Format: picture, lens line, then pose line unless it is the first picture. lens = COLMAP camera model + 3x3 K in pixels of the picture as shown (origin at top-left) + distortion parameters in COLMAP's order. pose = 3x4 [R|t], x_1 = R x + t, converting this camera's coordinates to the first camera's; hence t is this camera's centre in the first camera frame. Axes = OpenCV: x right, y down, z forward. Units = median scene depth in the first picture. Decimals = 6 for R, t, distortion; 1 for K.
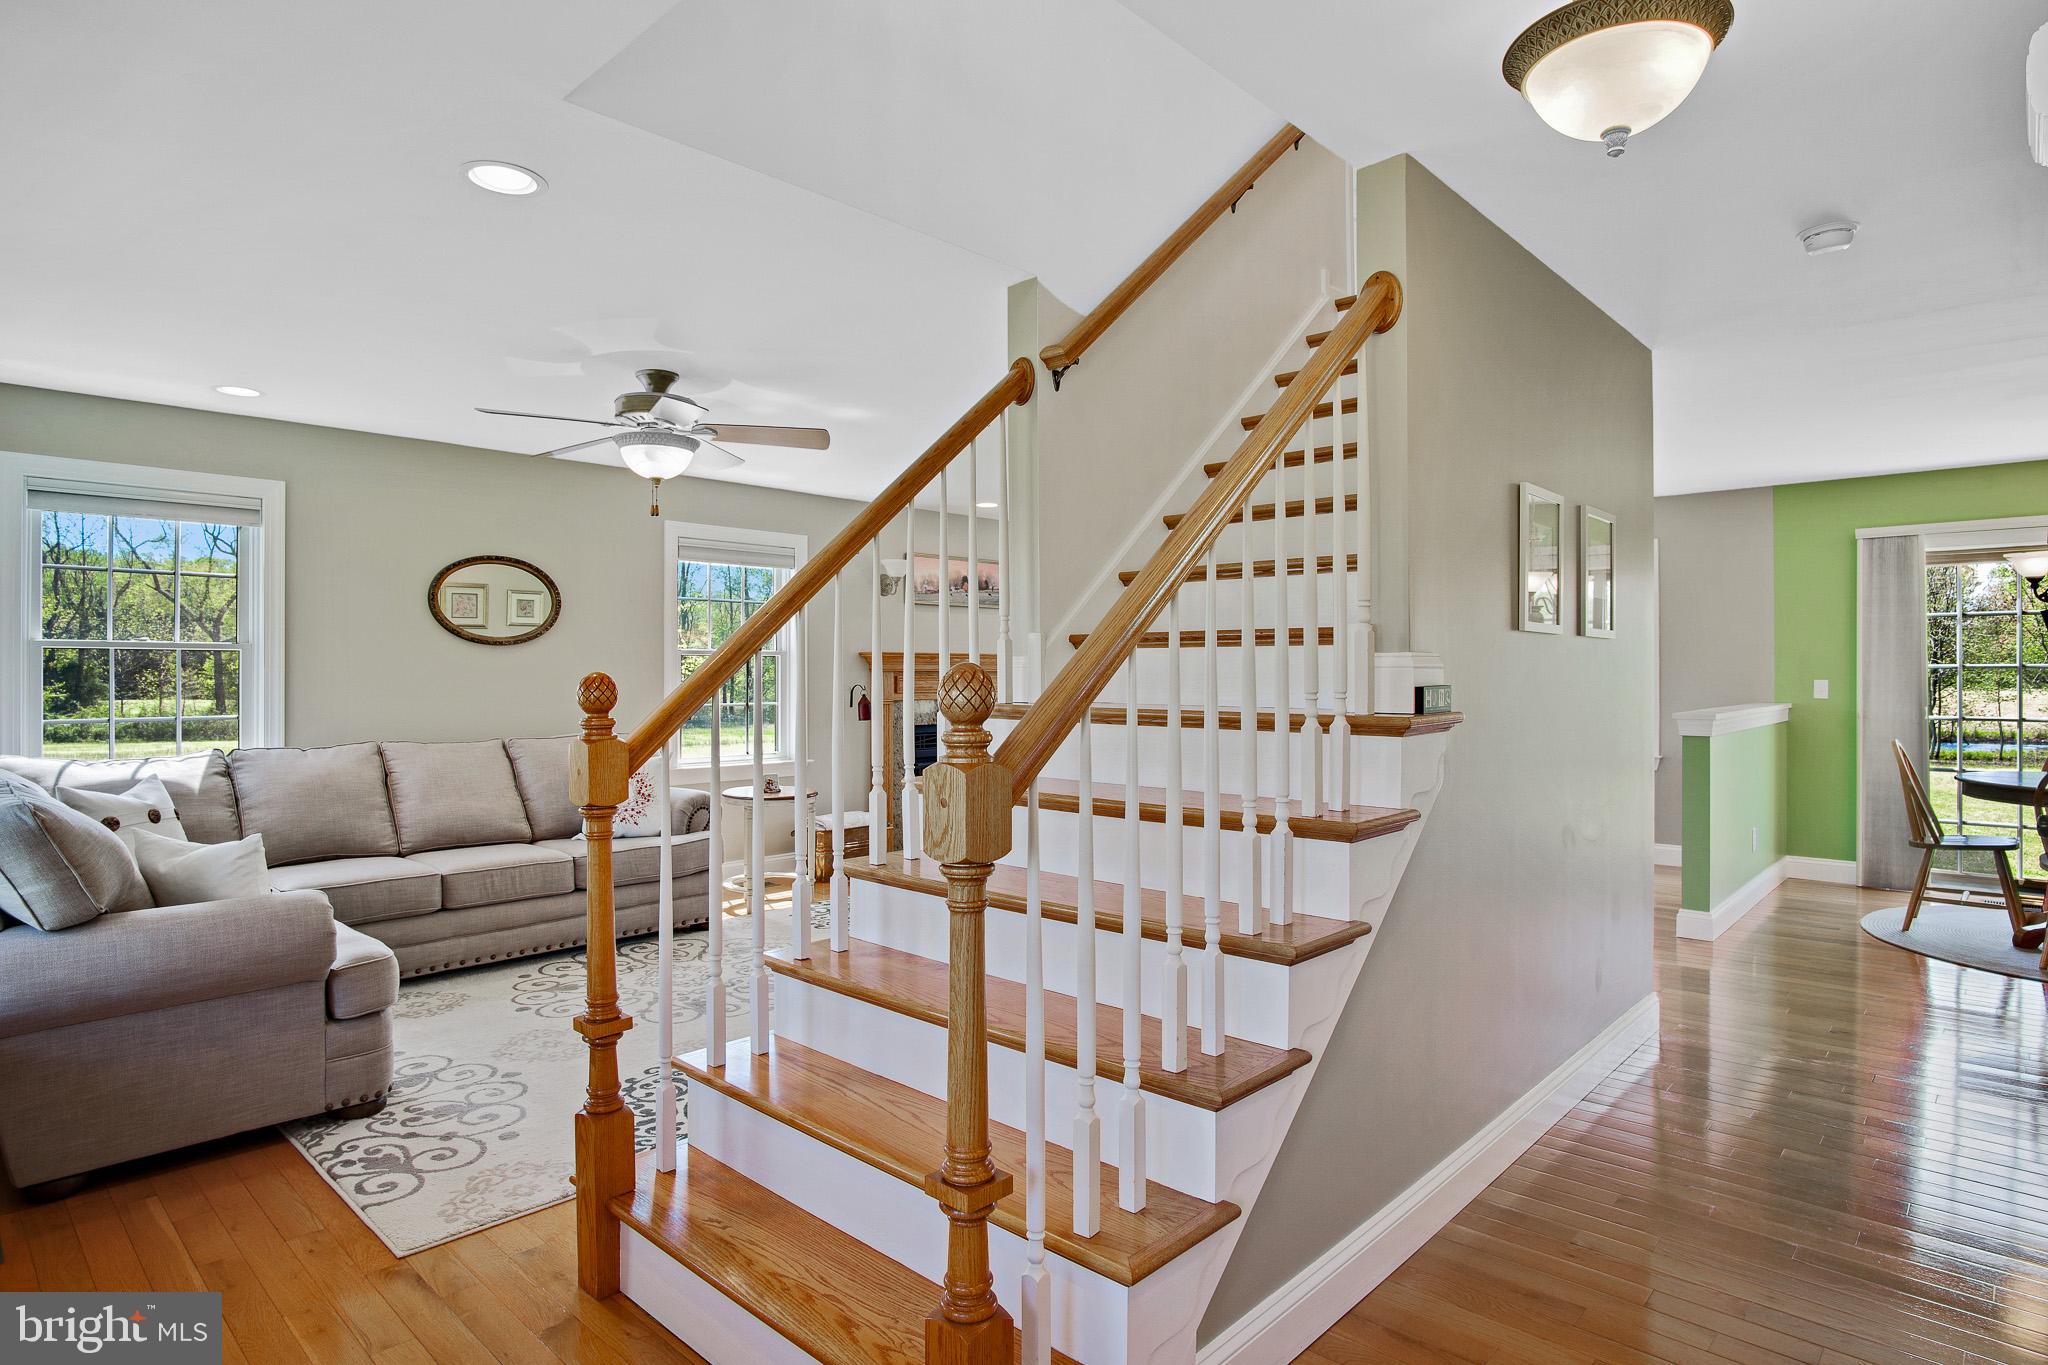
lens RADIAL K [[1095.9, 0, 1019.2], [0, 1095.9, 655.8], [0, 0, 1]] dist [-0.005092, 0.000108]
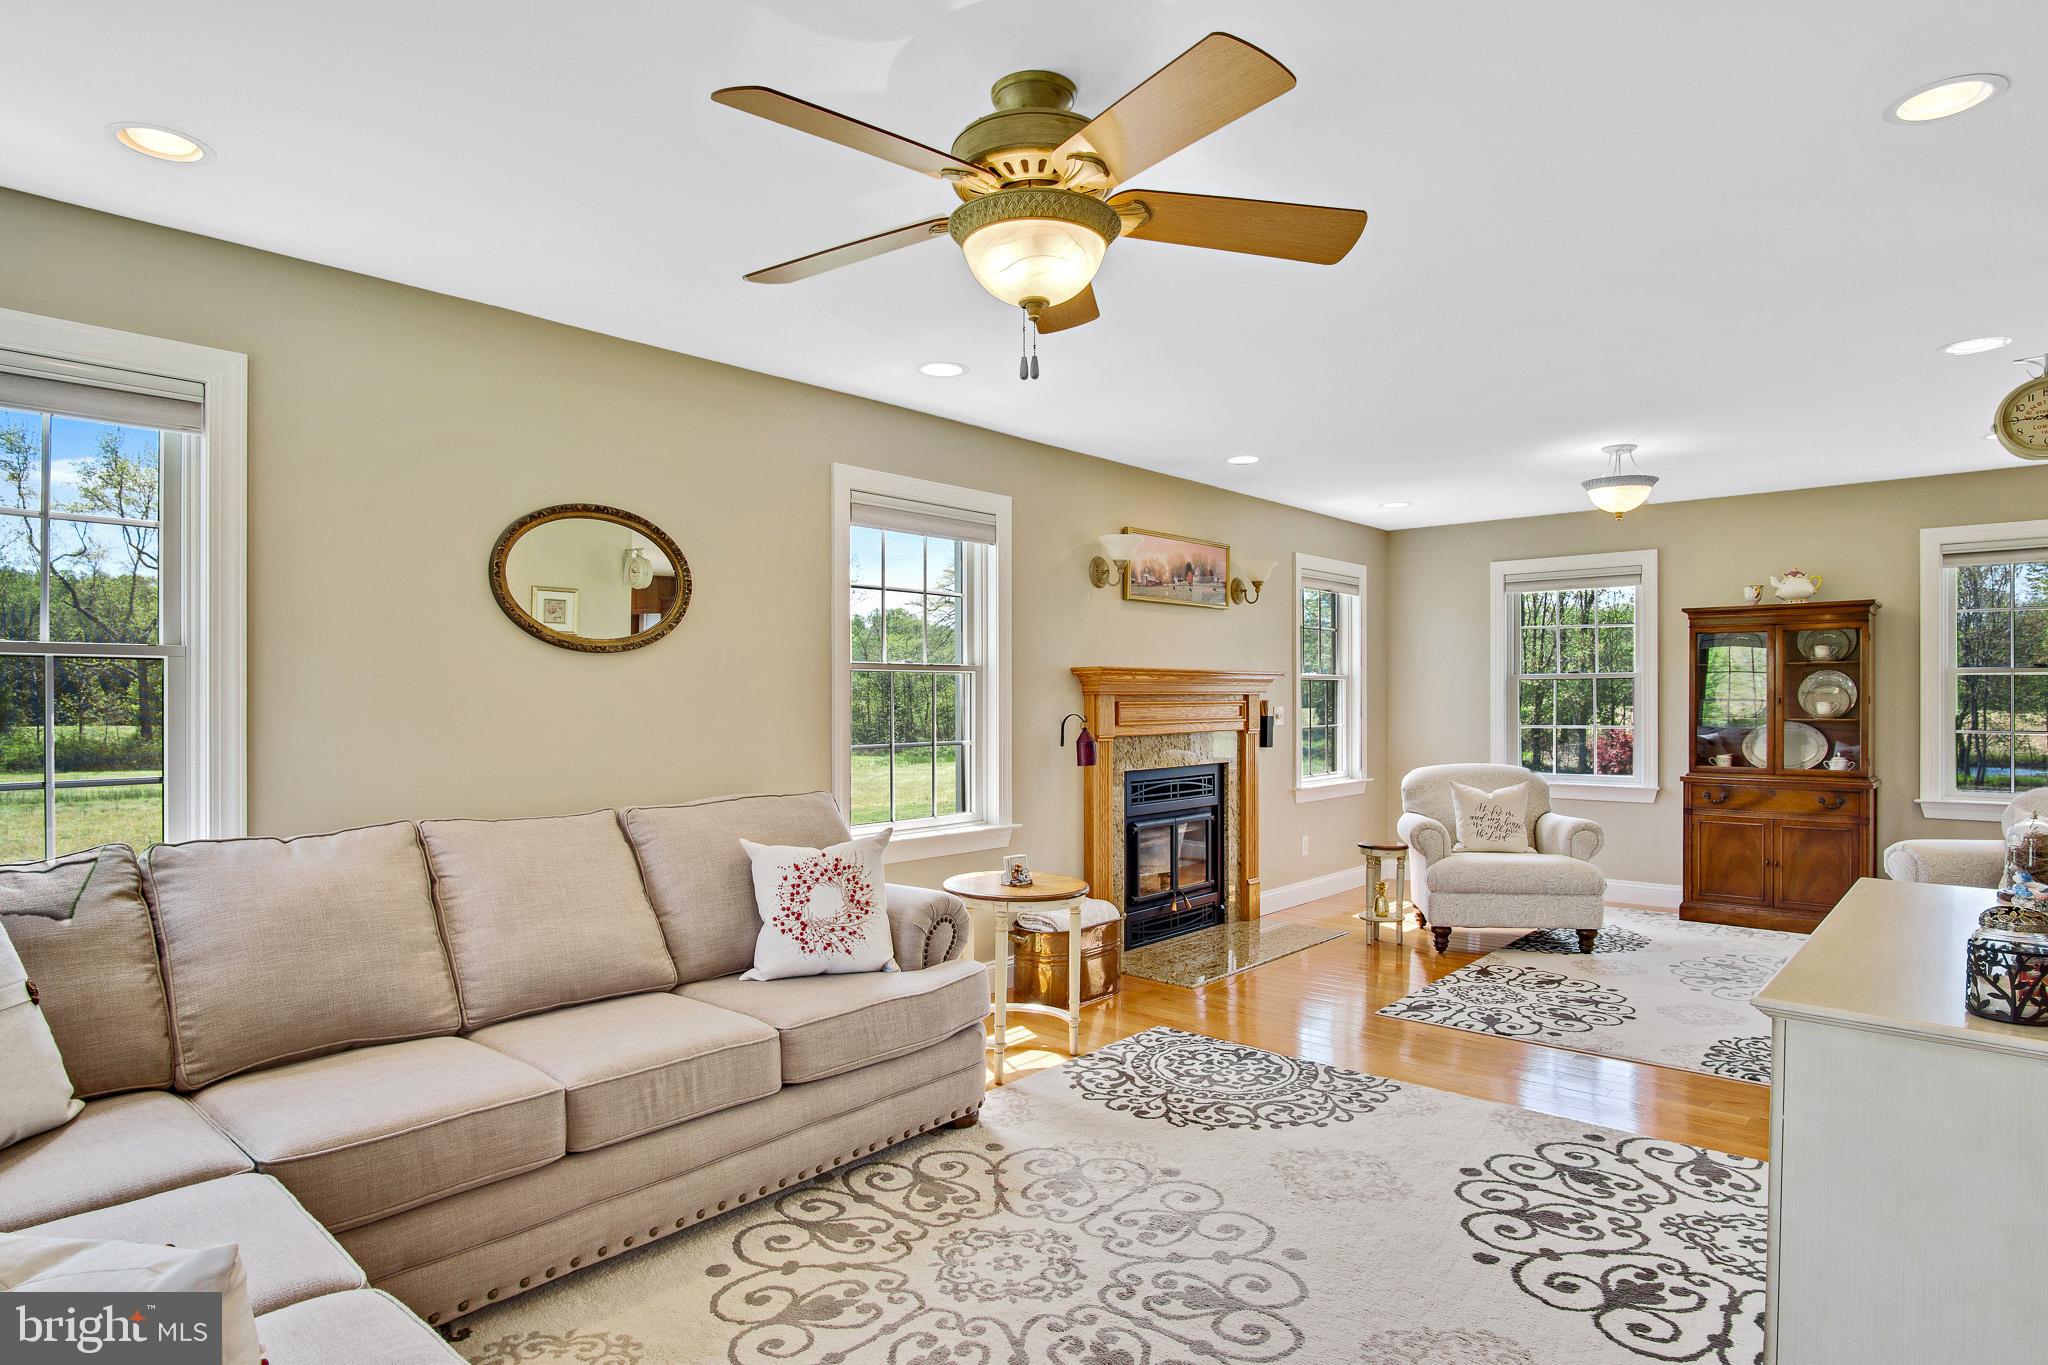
lens RADIAL K [[1123.1, 0, 1026.9], [0, 1123.1, 686.7], [0, 0, 1]] dist [-0.016936, 0.000193]
pose [[0.999242, -0.000131, 0.038928, -0.298589], [-0.000130, 0.999978, 0.006689, 0.005837], [-0.038928, -0.006688, 0.999220, 0.420626]]
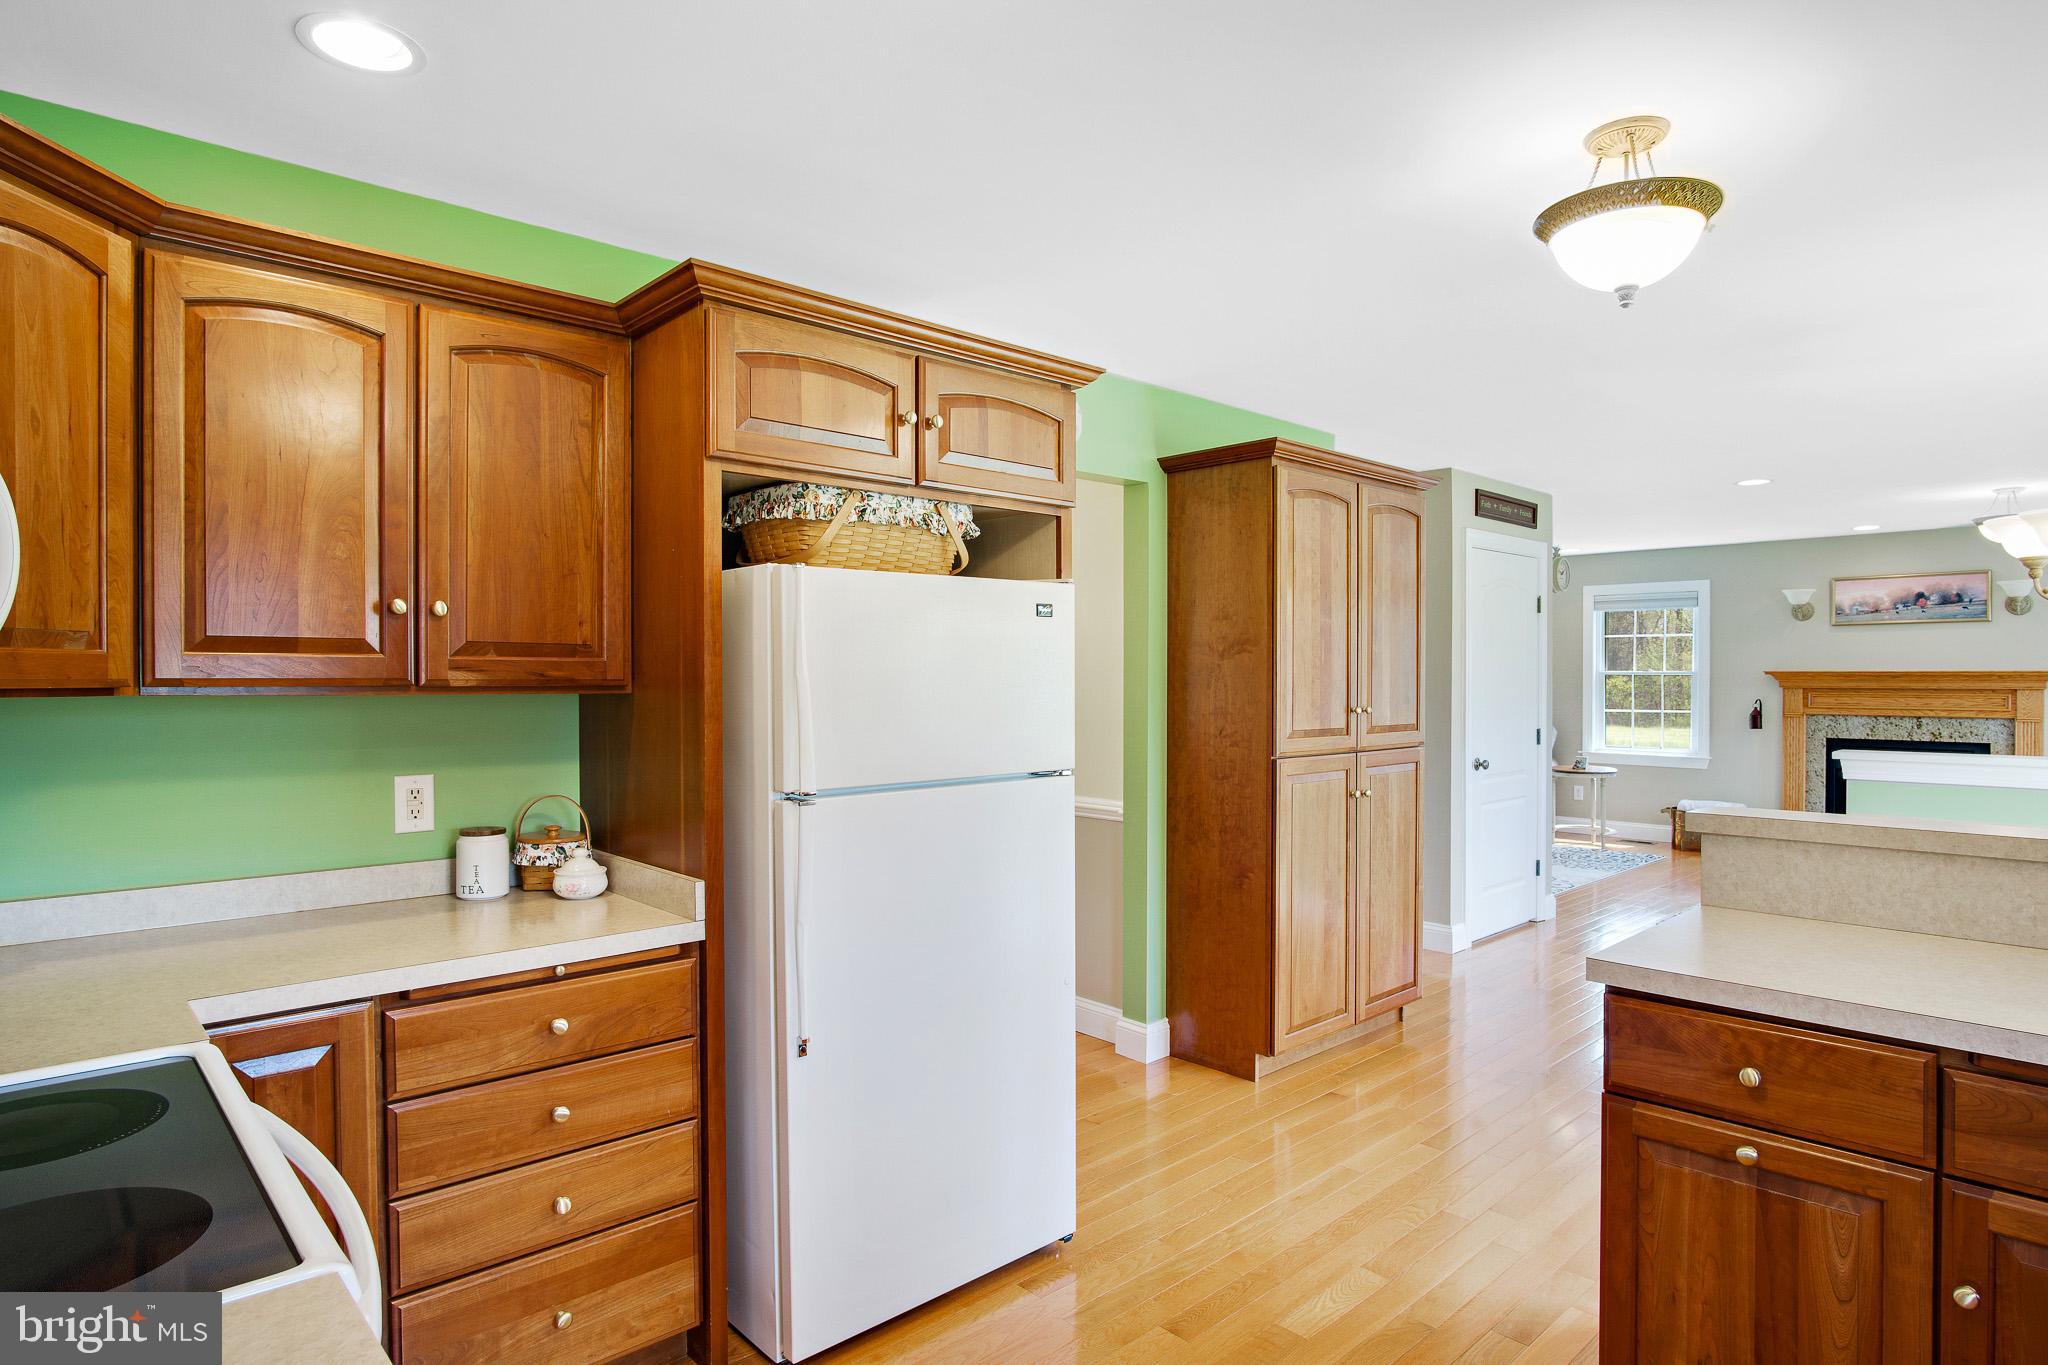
lens RADIAL K [[1133.7, 0, 1019.2], [0, 1133.7, 688.3], [0, 0, 1]] dist [-0.043596, 0.015968]
pose [[-0.064602, 0.010866, -0.997852, 1.609852], [0.009870, 0.999899, 0.010249, -0.008227], [0.997862, -0.009187, -0.064702, 0.411279]]
